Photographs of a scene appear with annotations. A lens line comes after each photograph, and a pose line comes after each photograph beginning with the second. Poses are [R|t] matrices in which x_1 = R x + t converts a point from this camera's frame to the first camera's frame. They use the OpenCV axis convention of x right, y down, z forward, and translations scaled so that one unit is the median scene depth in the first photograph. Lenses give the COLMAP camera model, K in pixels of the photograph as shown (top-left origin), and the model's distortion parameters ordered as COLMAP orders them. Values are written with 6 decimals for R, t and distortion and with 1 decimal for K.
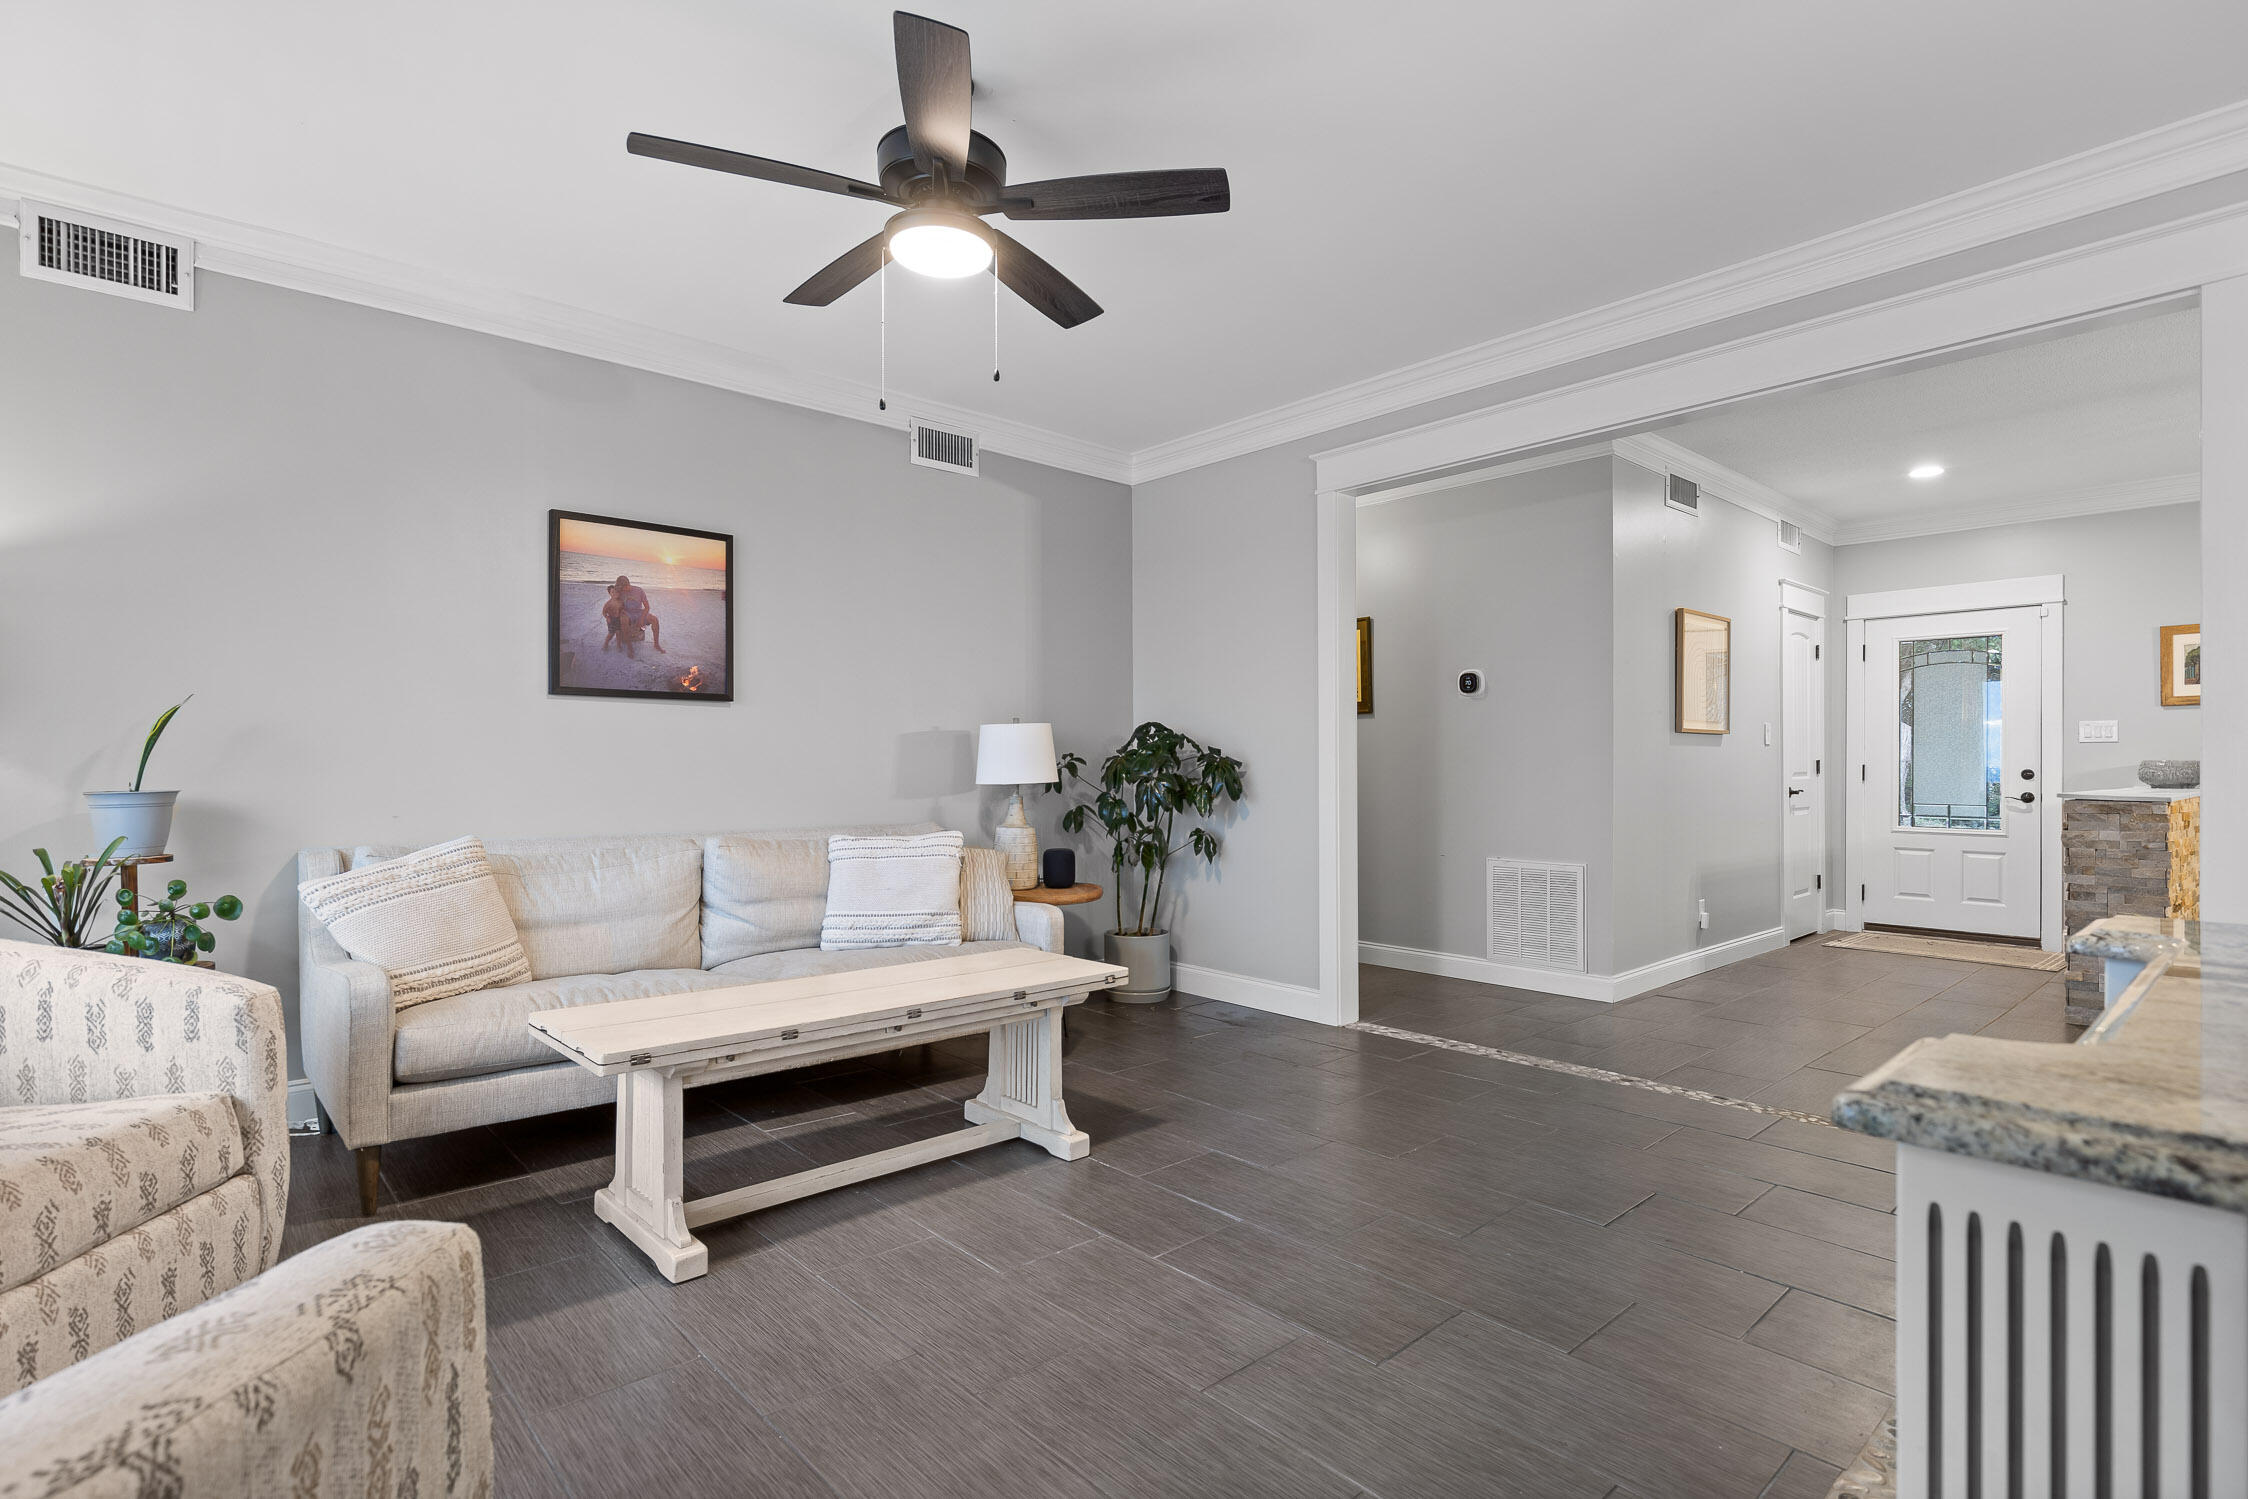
lens RADIAL K [[1113.8, 0, 1129.6], [0, 1113.8, 762.7], [0, 0, 1]] dist [0.004803, 0.001264]
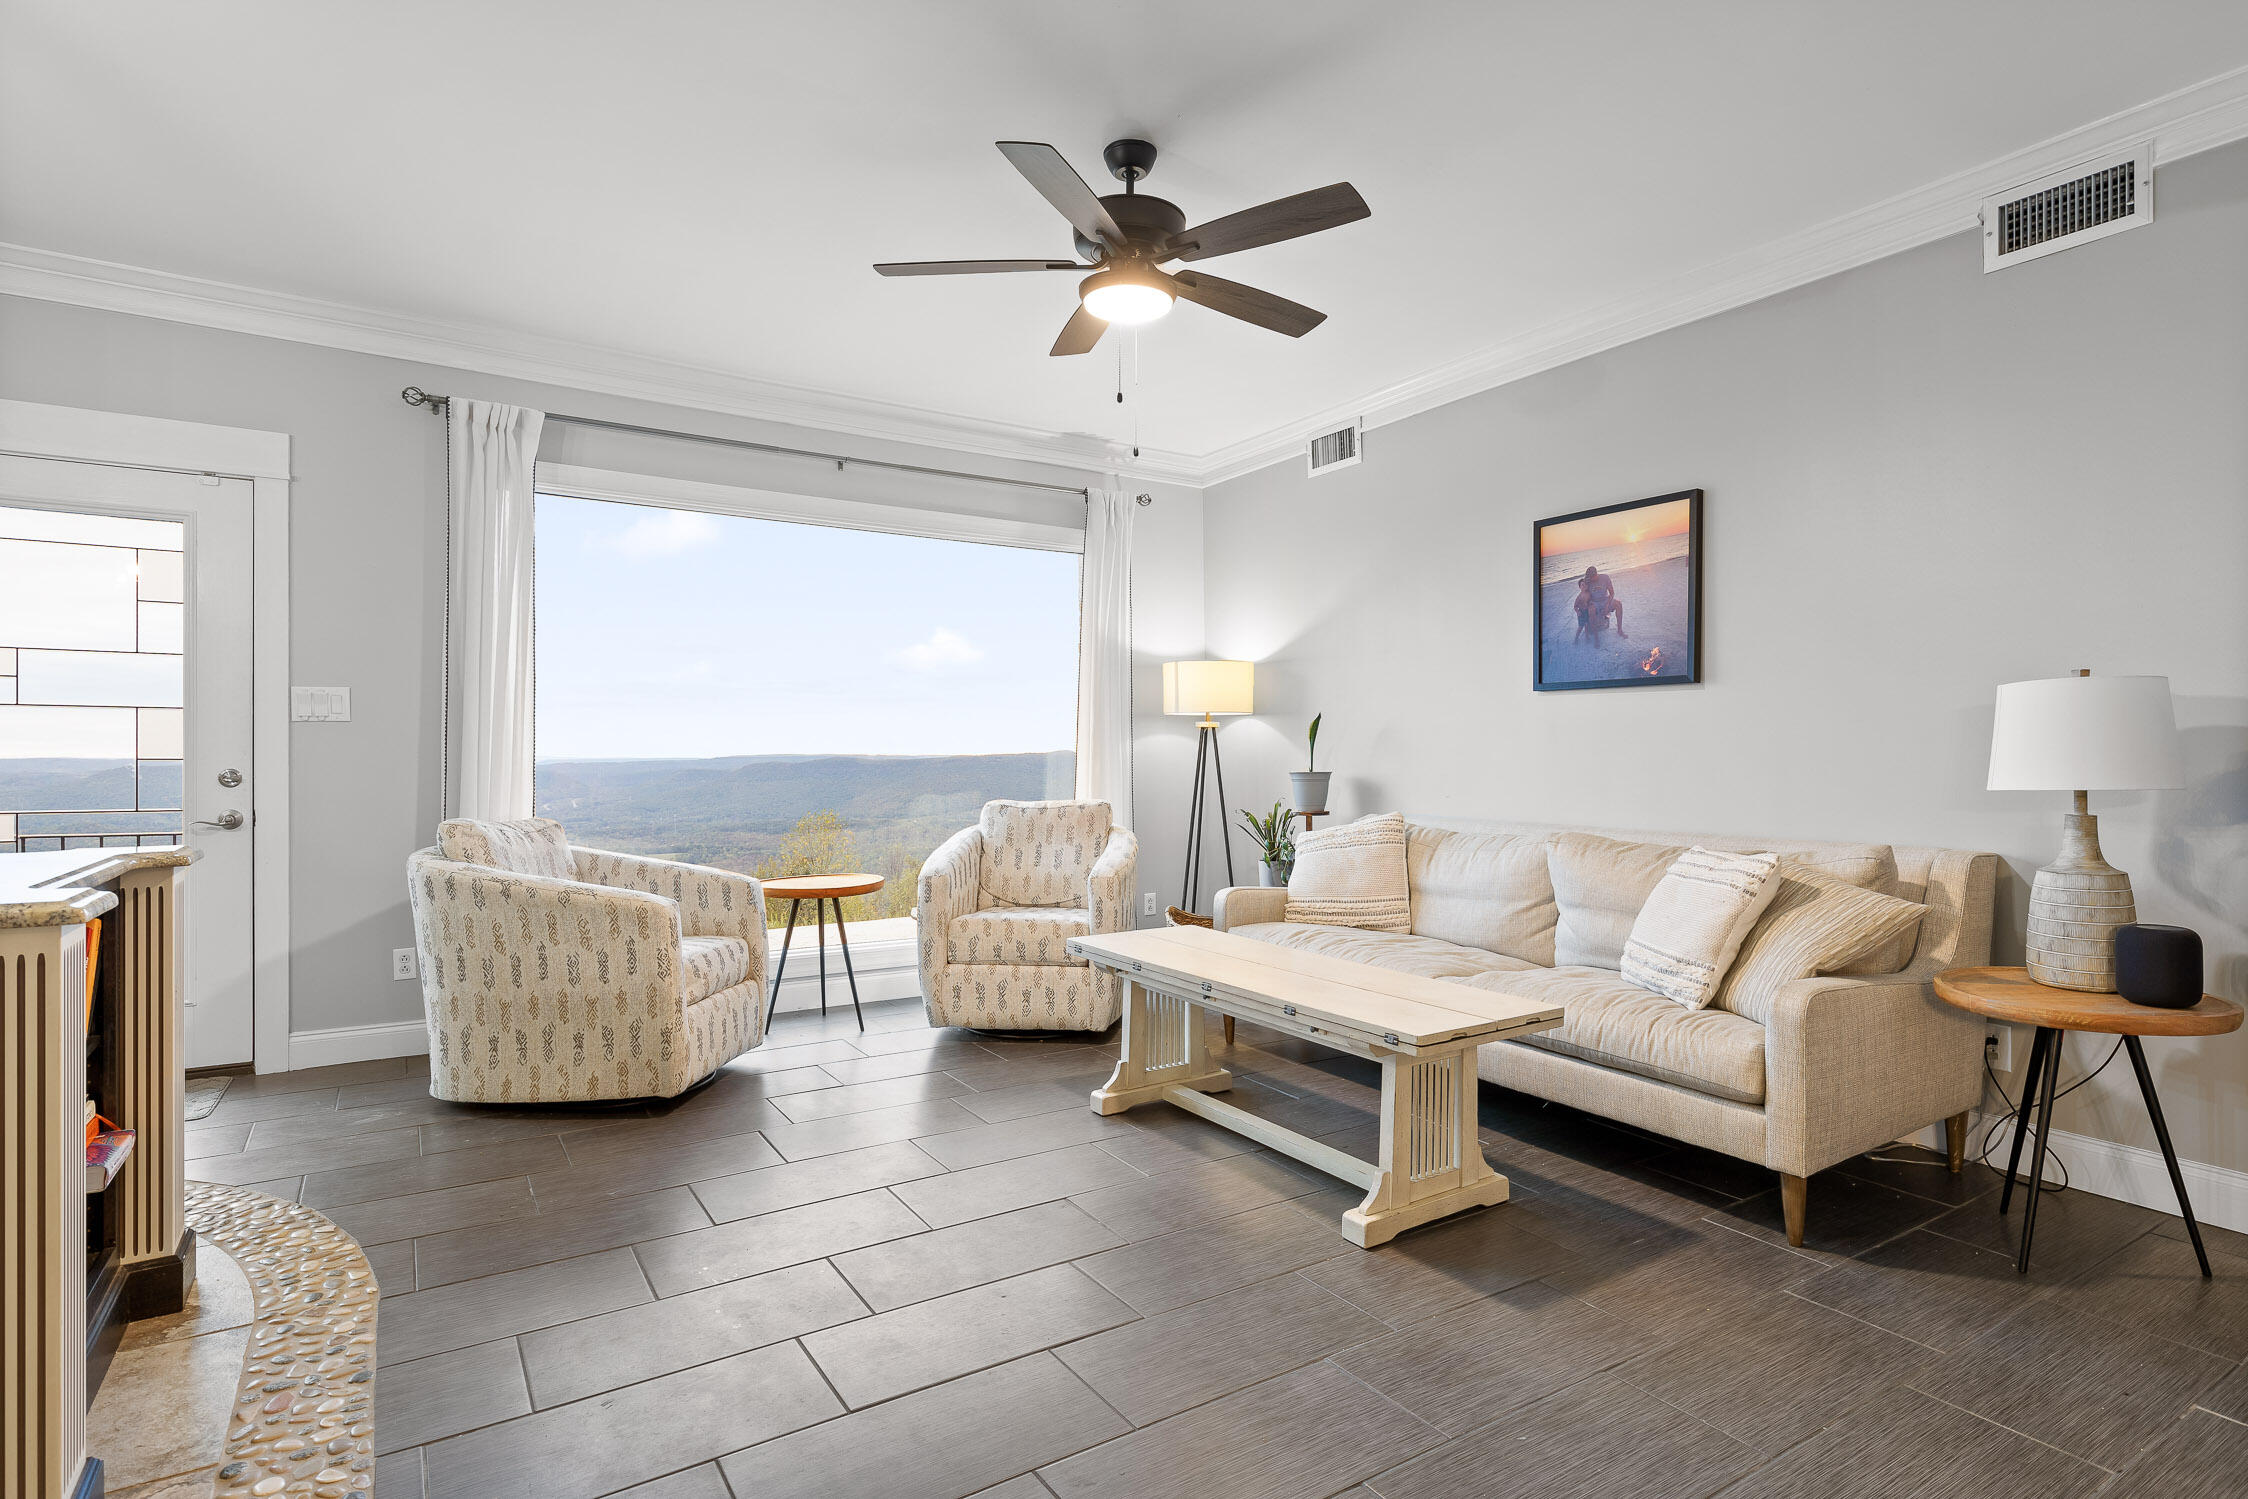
lens RADIAL K [[1150.8, 0, 1126.0], [0, 1150.8, 760.2], [0, 0, 1]] dist [-0.000712, -0.000333]
pose [[-0.172352, 0.004635, -0.985025, 0.624304], [0.000375, 0.999989, 0.004640, 0.000394], [0.985035, 0.000431, -0.172352, 0.761702]]
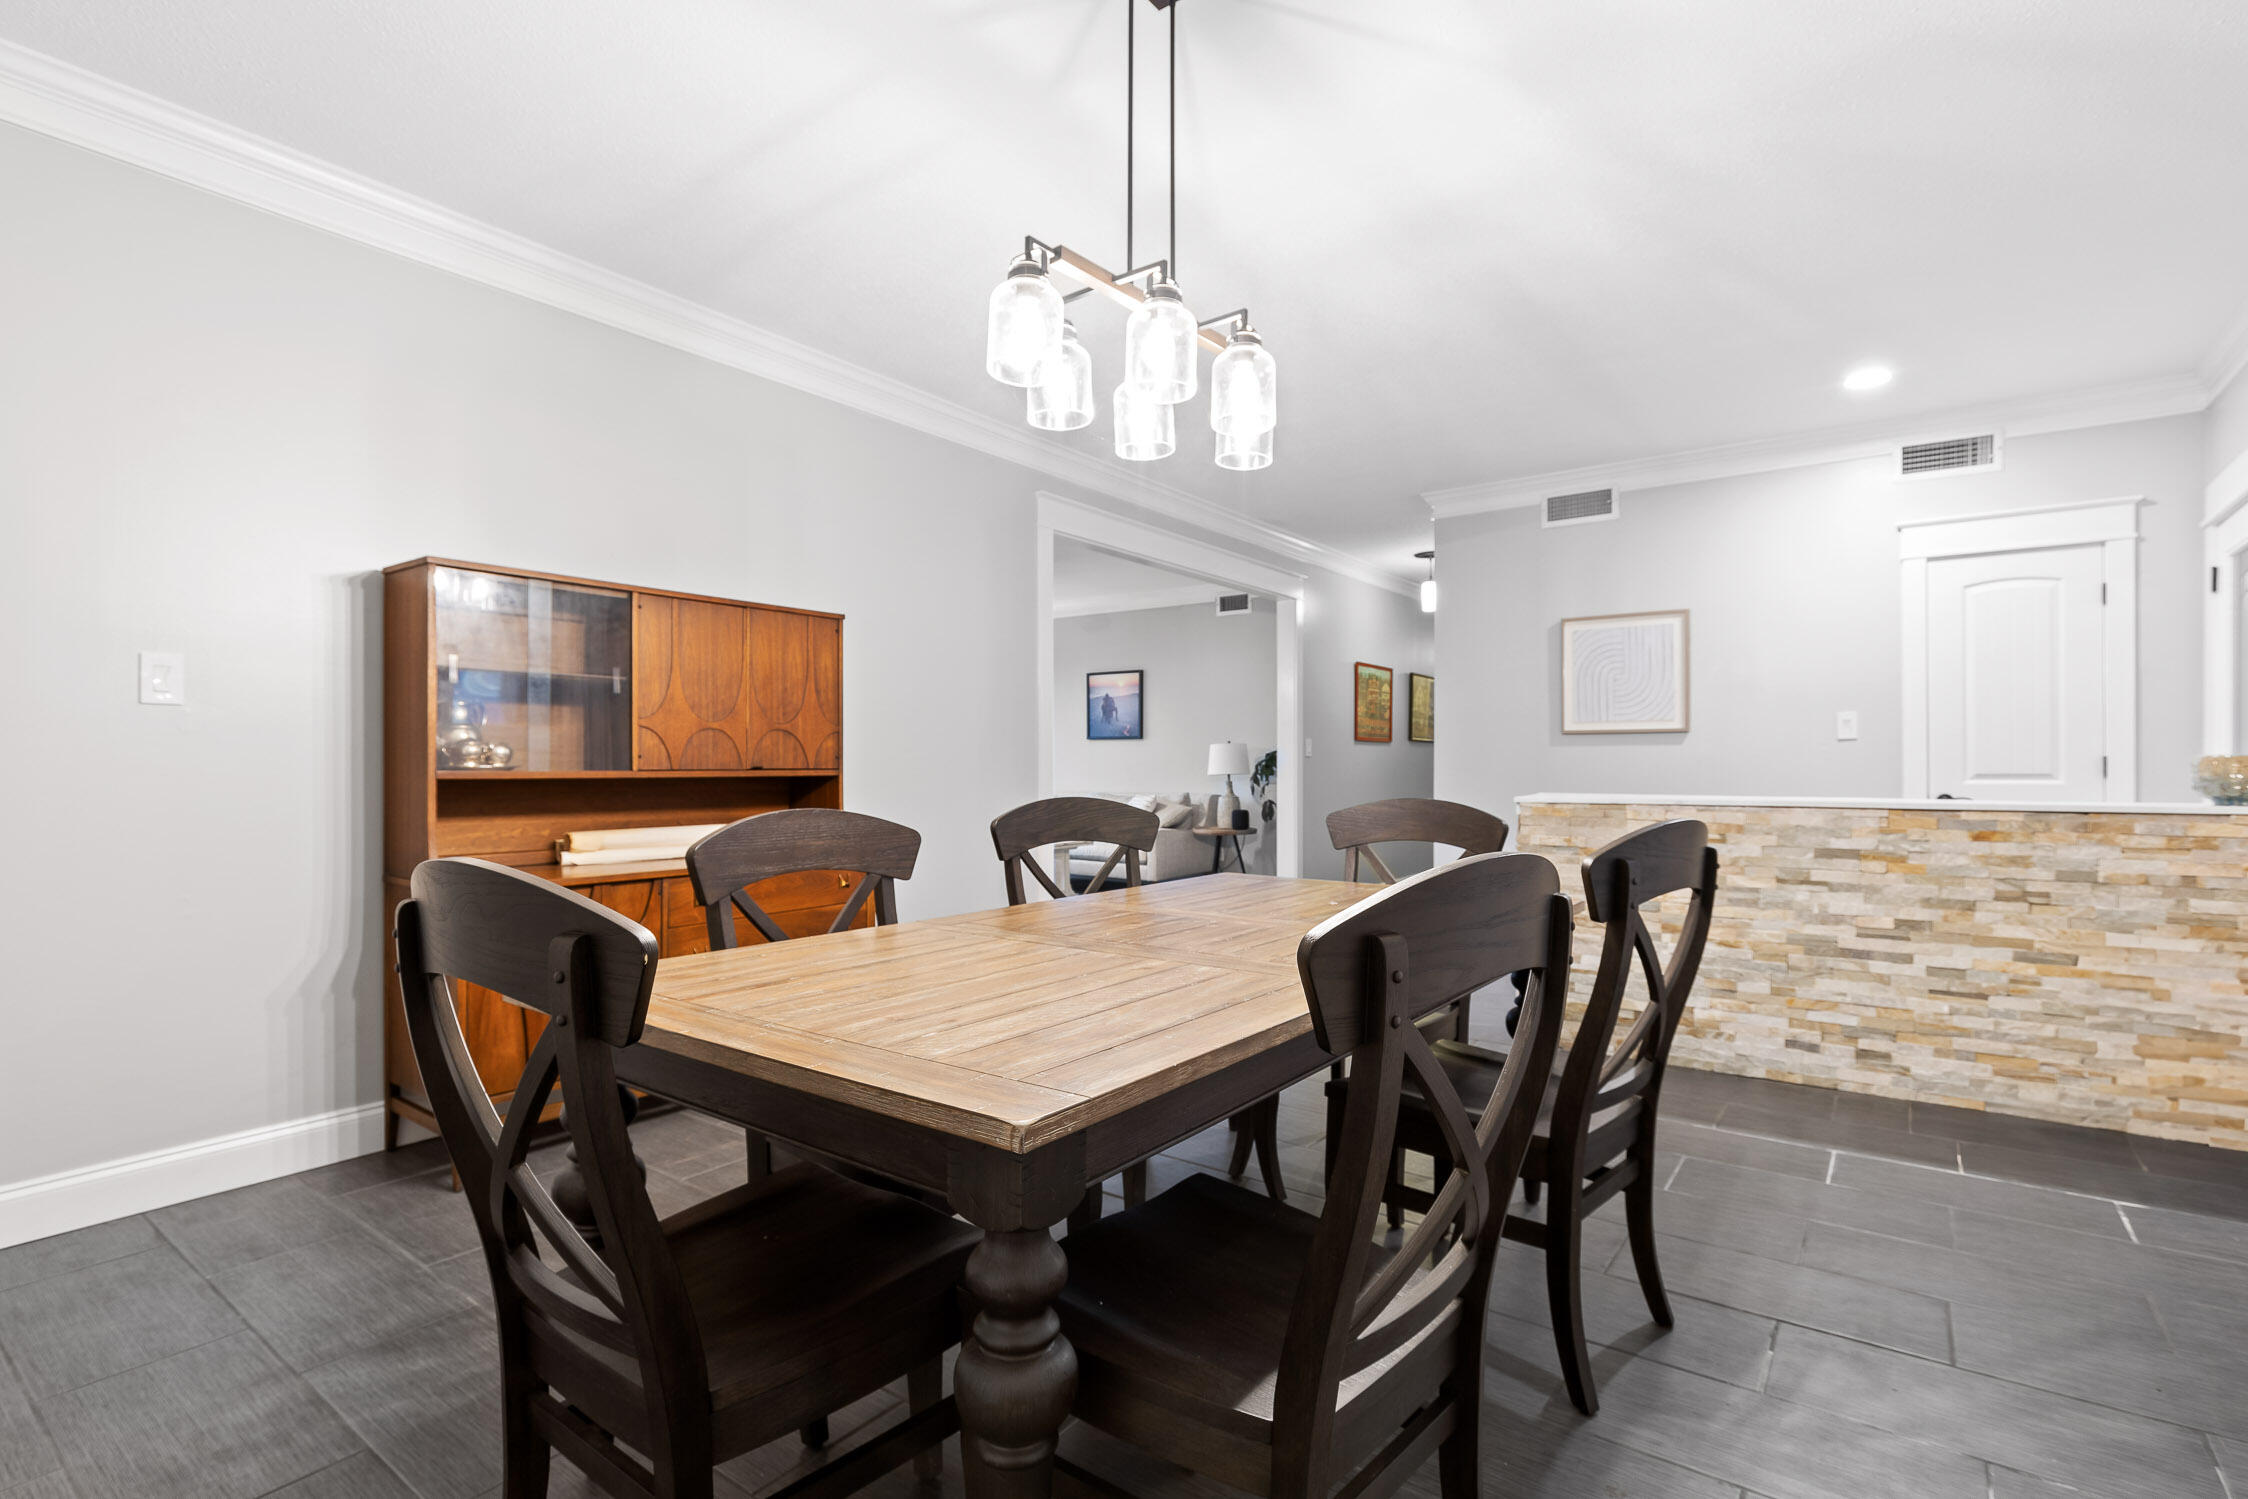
lens RADIAL K [[1057.1, 0, 1125.4], [0, 1057.1, 763.1], [0, 0, 1]] dist [0.000070, -0.000002]
pose [[0.191488, -0.002329, -0.981492, 1.981484], [-0.001198, 0.999996, -0.002607, 0.003658], [0.981494, 0.001675, 0.191484, 0.561043]]
